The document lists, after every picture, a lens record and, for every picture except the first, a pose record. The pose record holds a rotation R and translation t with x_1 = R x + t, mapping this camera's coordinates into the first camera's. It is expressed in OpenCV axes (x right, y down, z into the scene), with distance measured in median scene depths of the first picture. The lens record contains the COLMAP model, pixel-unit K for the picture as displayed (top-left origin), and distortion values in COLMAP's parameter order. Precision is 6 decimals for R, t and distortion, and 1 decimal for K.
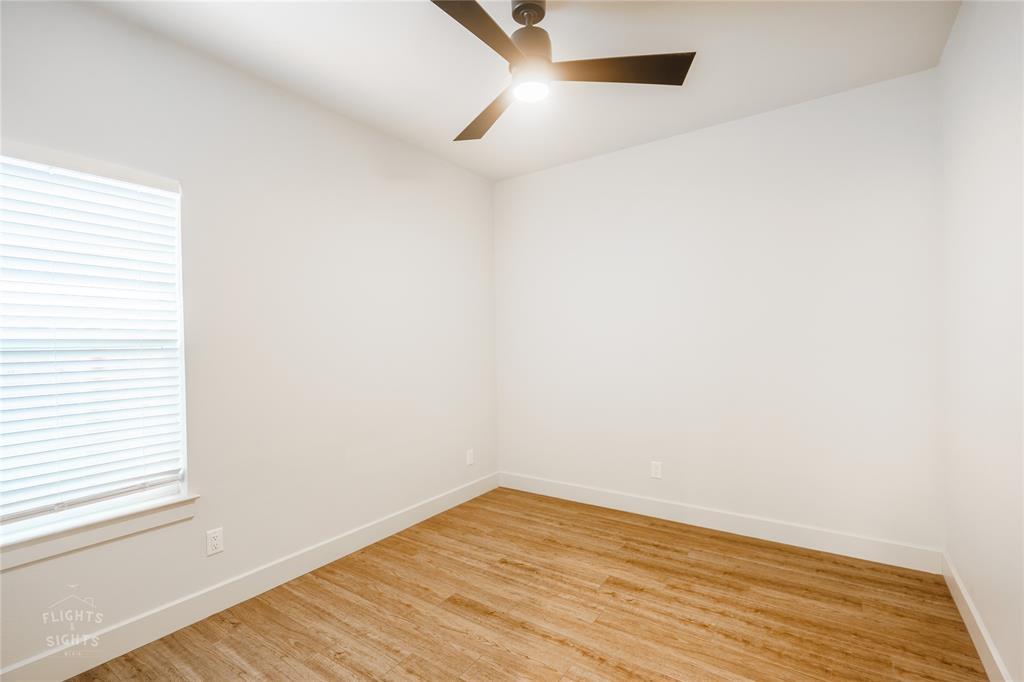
lens RADIAL K [[469.8, 0, 510.8], [0, 469.8, 338.8], [0, 0, 1]] dist [-0.002104, 0.001333]
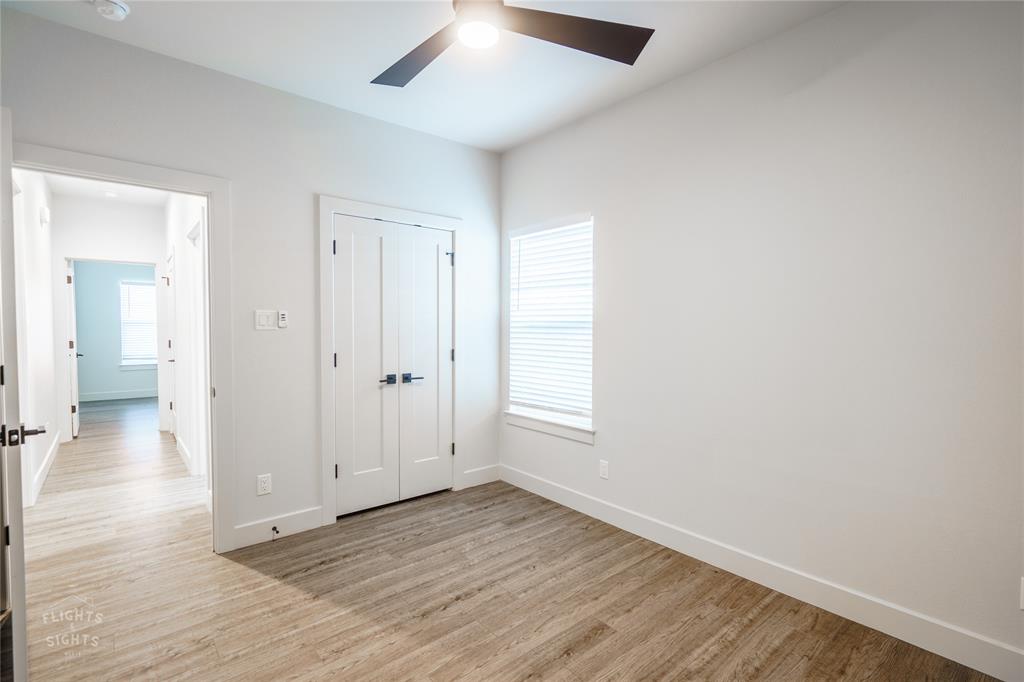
lens RADIAL K [[469.8, 0, 510.8], [0, 469.8, 341.7], [0, 0, 1]] dist [-0.002104, 0.001333]
pose [[-0.256953, 0.046116, -0.965323, 0.767162], [0.003710, 0.998901, 0.046732, -0.003696], [0.966417, 0.008426, -0.256842, 1.125492]]
